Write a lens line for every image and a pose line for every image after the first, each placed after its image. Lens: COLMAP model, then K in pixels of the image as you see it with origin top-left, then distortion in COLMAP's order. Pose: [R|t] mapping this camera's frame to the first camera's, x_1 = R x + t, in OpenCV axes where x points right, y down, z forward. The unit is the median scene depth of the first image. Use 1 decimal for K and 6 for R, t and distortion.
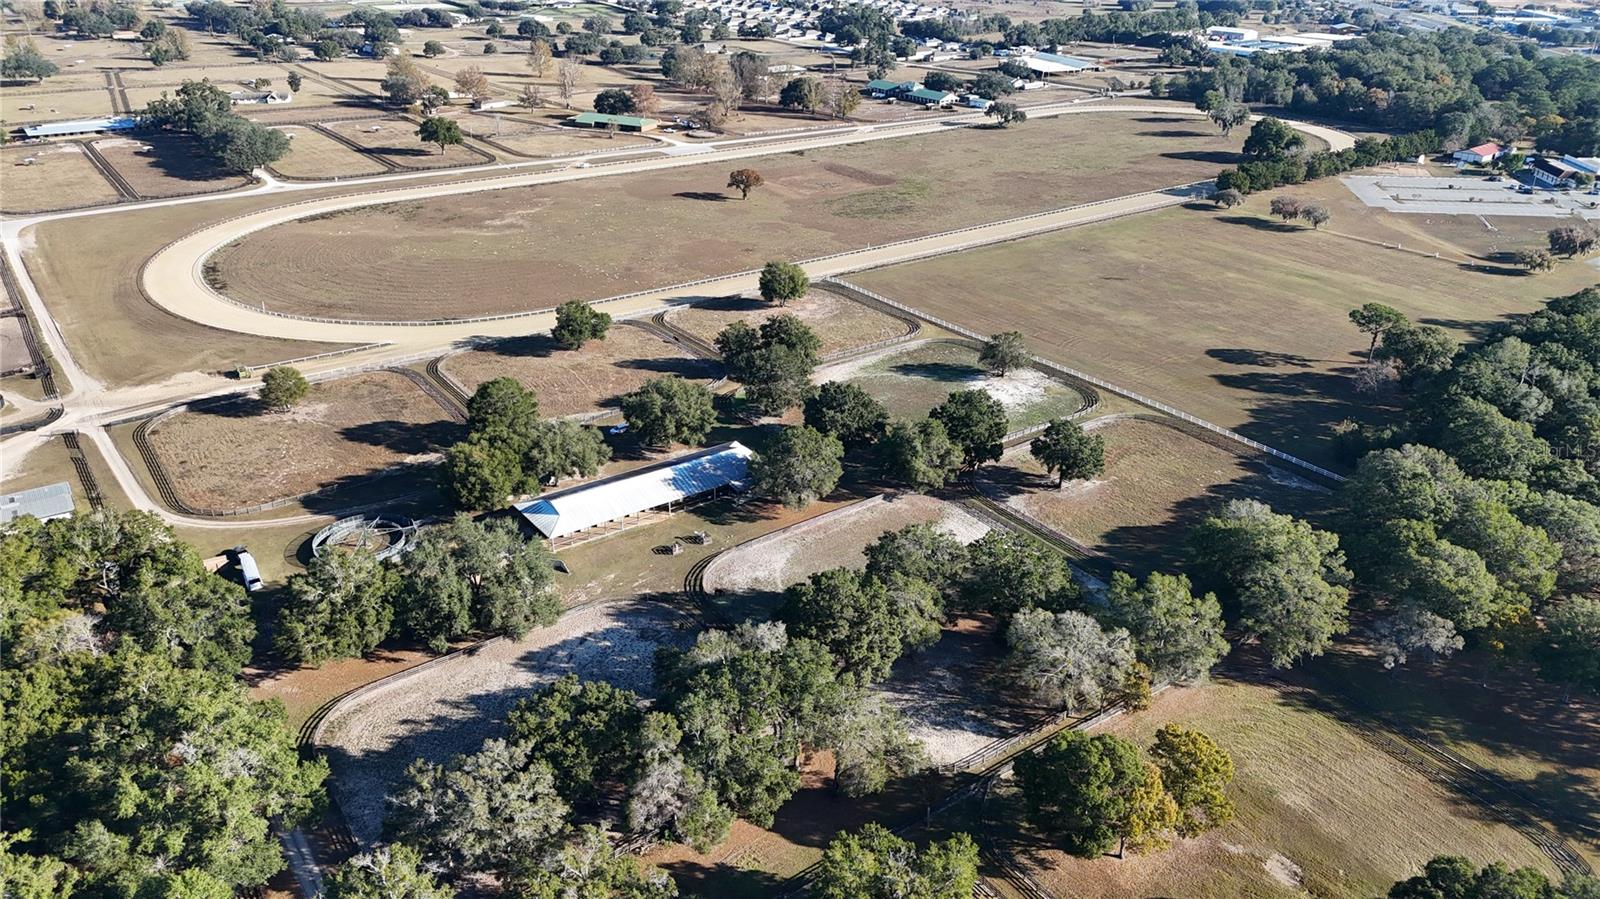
lens RADIAL K [[1168.4, 0, 800.0], [0, 1168.4, 449.5], [0, 0, 1]] dist [0.076778, -0.065644]
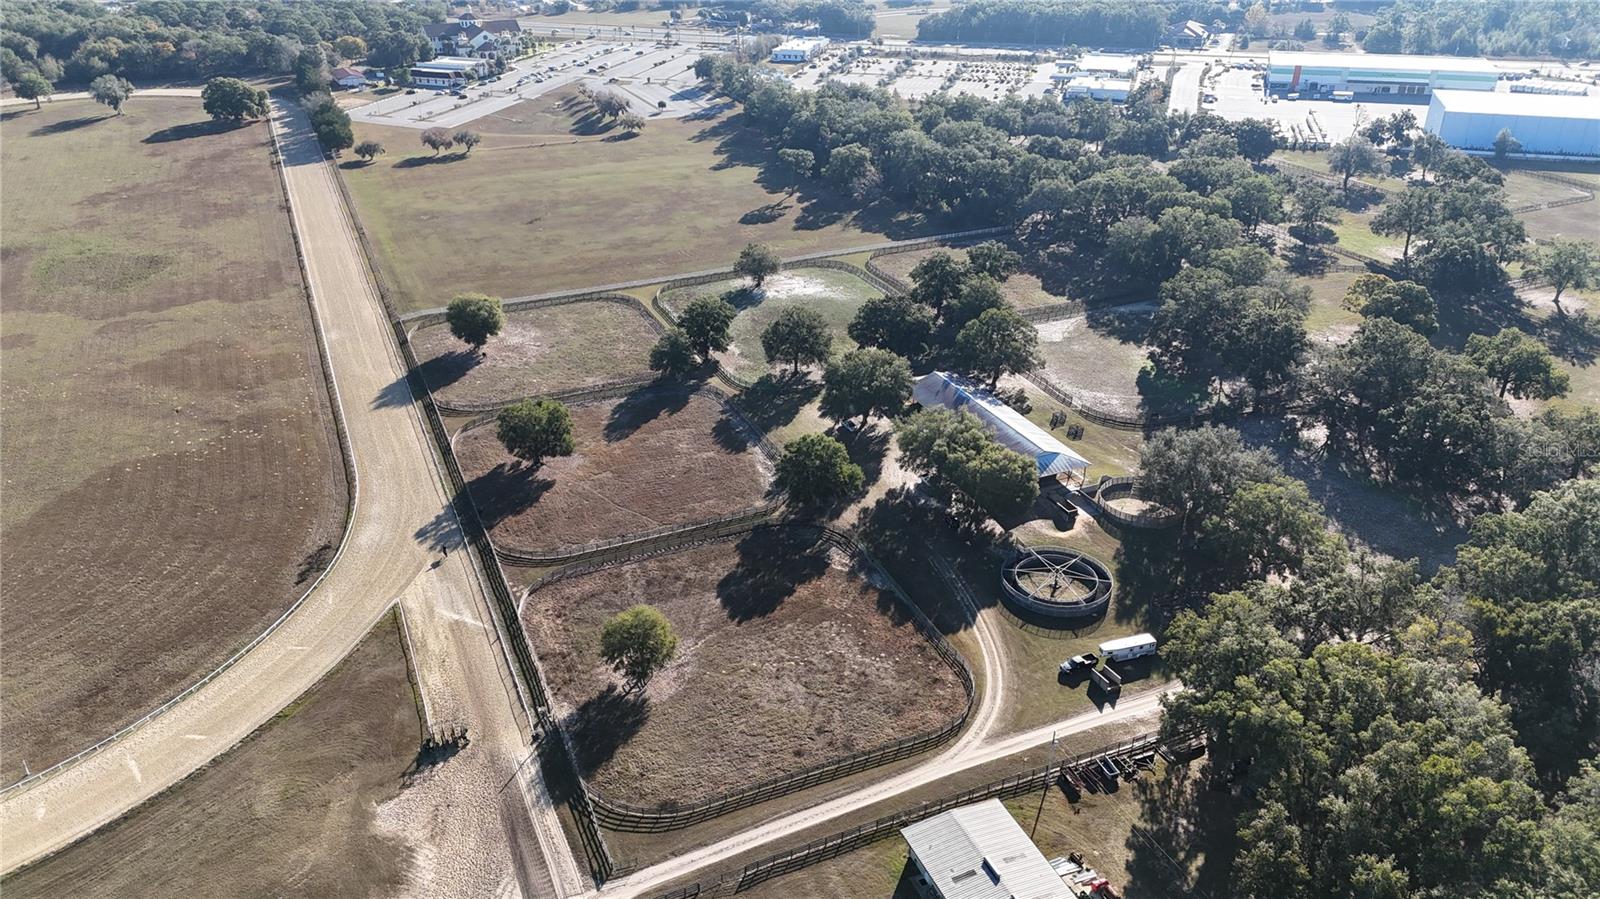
lens RADIAL K [[1168.4, 0, 800.0], [0, 1168.4, 449.5], [0, 0, 1]] dist [0.076778, -0.065644]
pose [[0.203818, -0.458855, 0.864818, -0.817718], [0.424049, 0.837573, 0.344461, -0.285896], [-0.882406, 0.296518, 0.365290, 0.585178]]
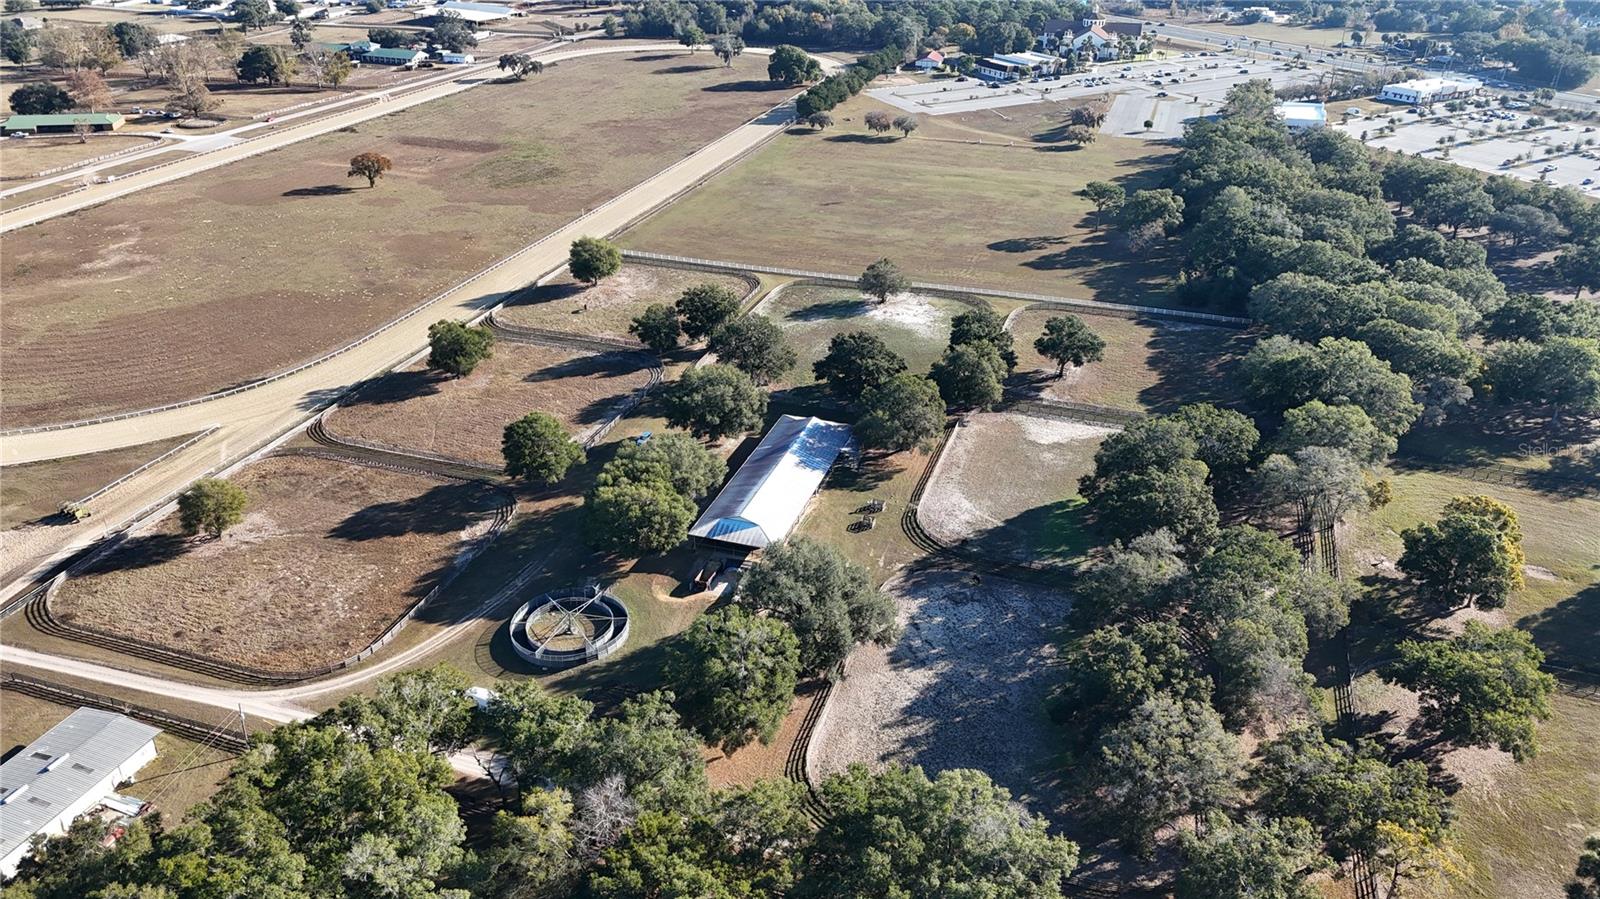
lens RADIAL K [[1168.4, 0, 800.0], [0, 1168.4, 449.5], [0, 0, 1]] dist [0.076778, -0.065644]
pose [[0.811583, -0.271928, 0.517097, -0.455745], [0.249886, 0.961602, 0.113485, -0.070425], [-0.528101, 0.037113, 0.848370, 0.139688]]
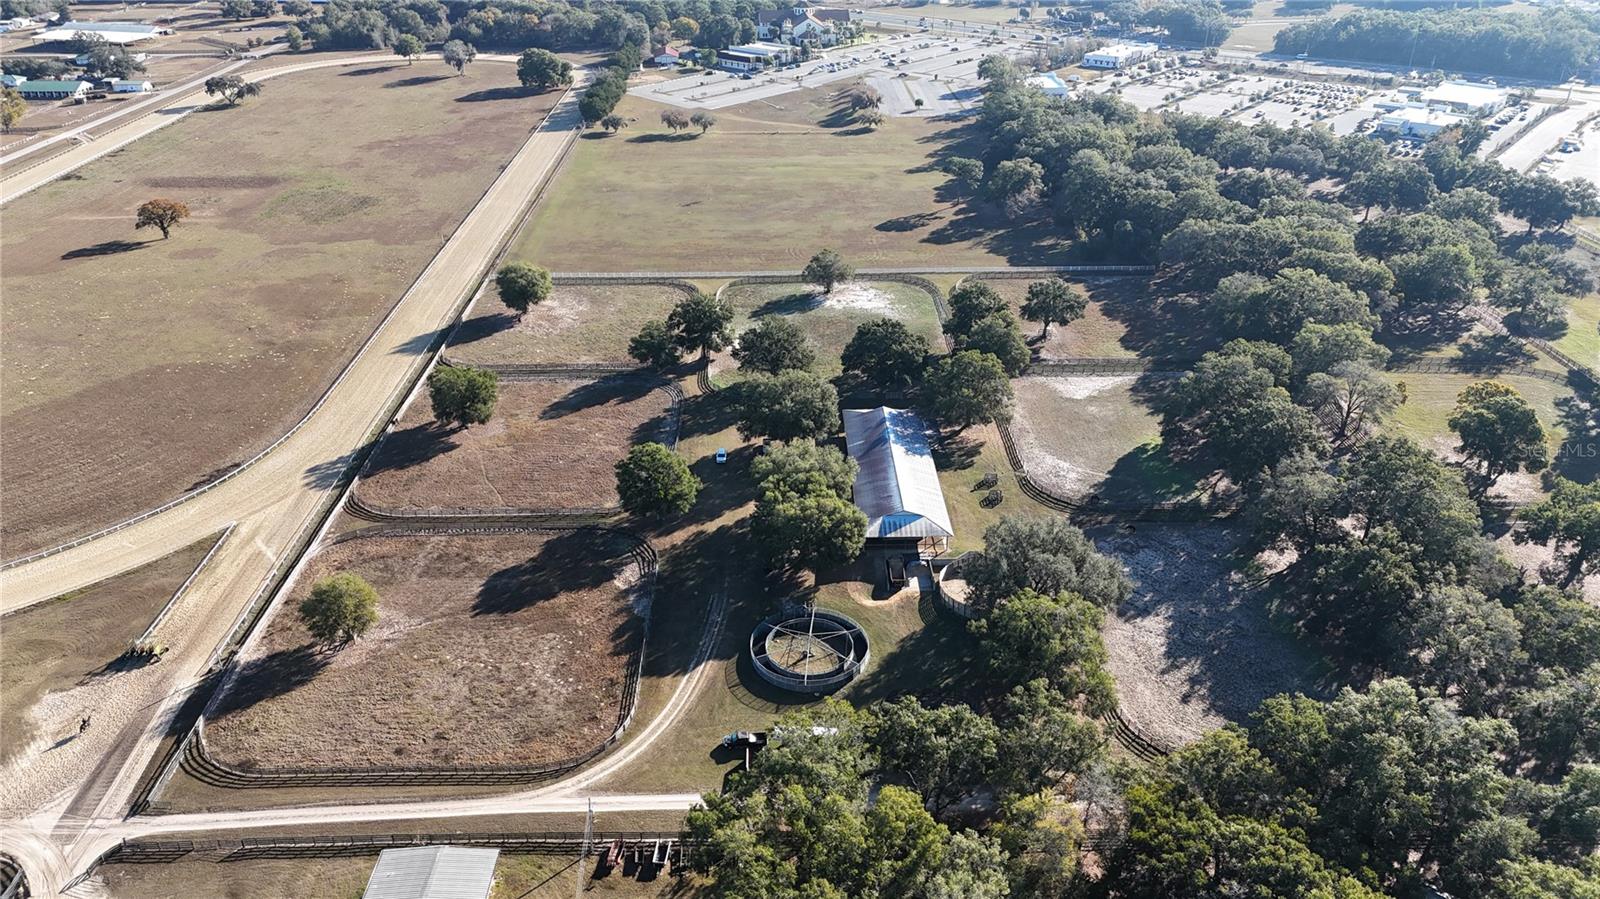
lens RADIAL K [[1168.4, 0, 800.0], [0, 1168.4, 449.5], [0, 0, 1]] dist [0.076778, -0.065644]
pose [[0.566630, -0.390043, 0.725808, -0.653477], [0.357814, 0.909952, 0.209658, -0.159302], [-0.742226, 0.140906, 0.655169, 0.323642]]
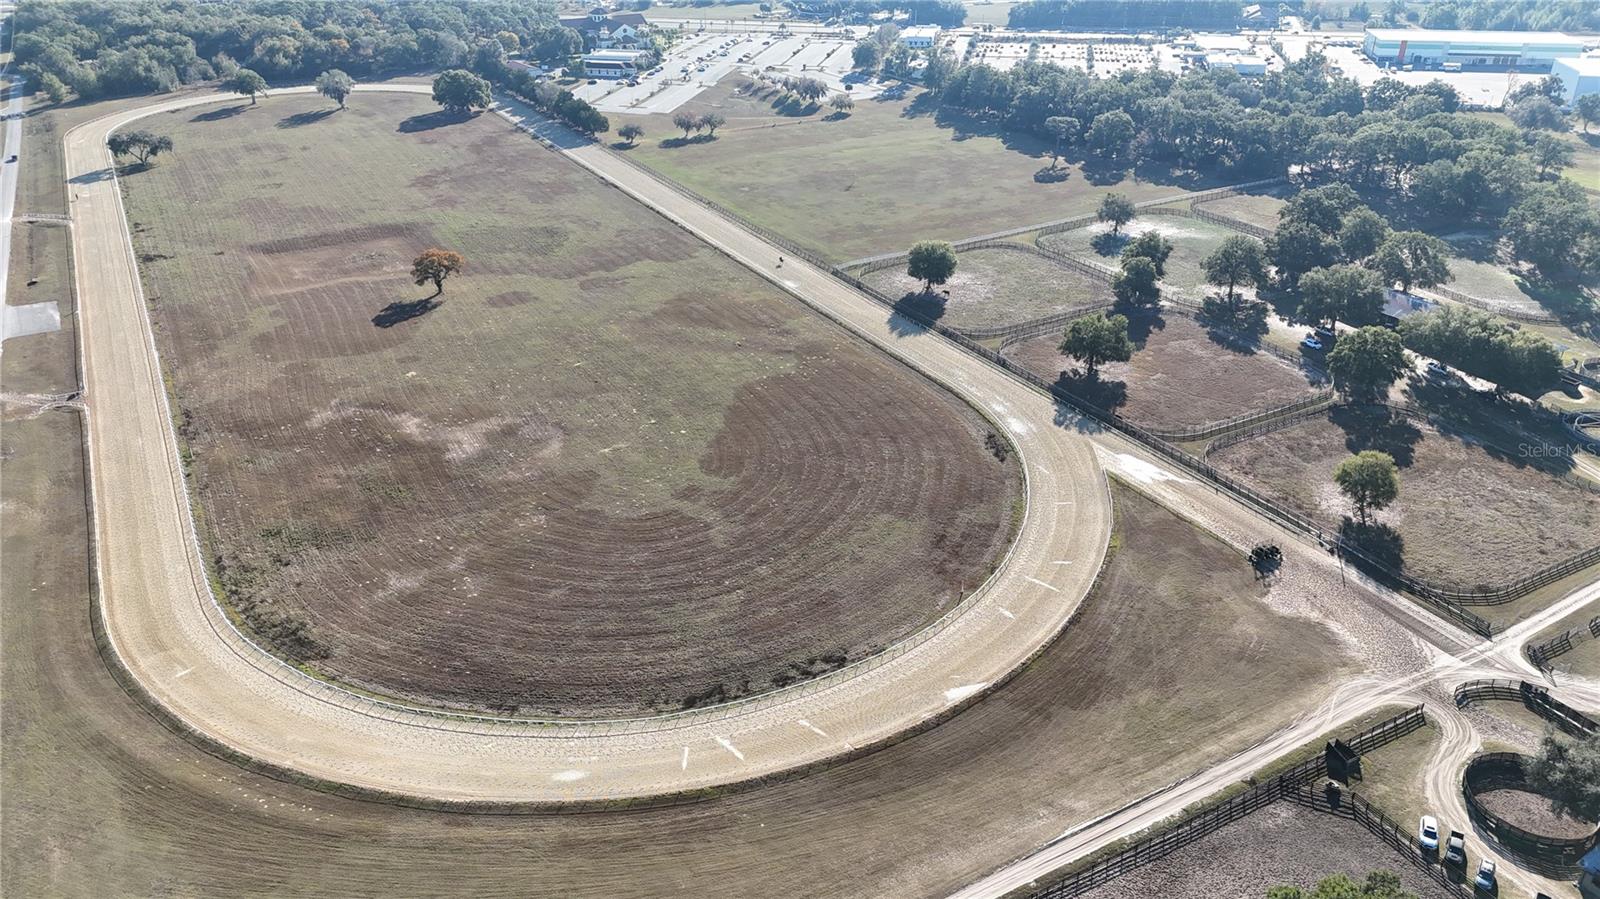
lens RADIAL K [[1168.4, 0, 800.0], [0, 1168.4, 449.5], [0, 0, 1]] dist [0.076778, -0.065644]
pose [[0.110151, -0.465055, 0.878402, -1.035594], [0.430930, 0.818739, 0.379429, -0.474309], [-0.895637, 0.336735, 0.290591, 0.978817]]
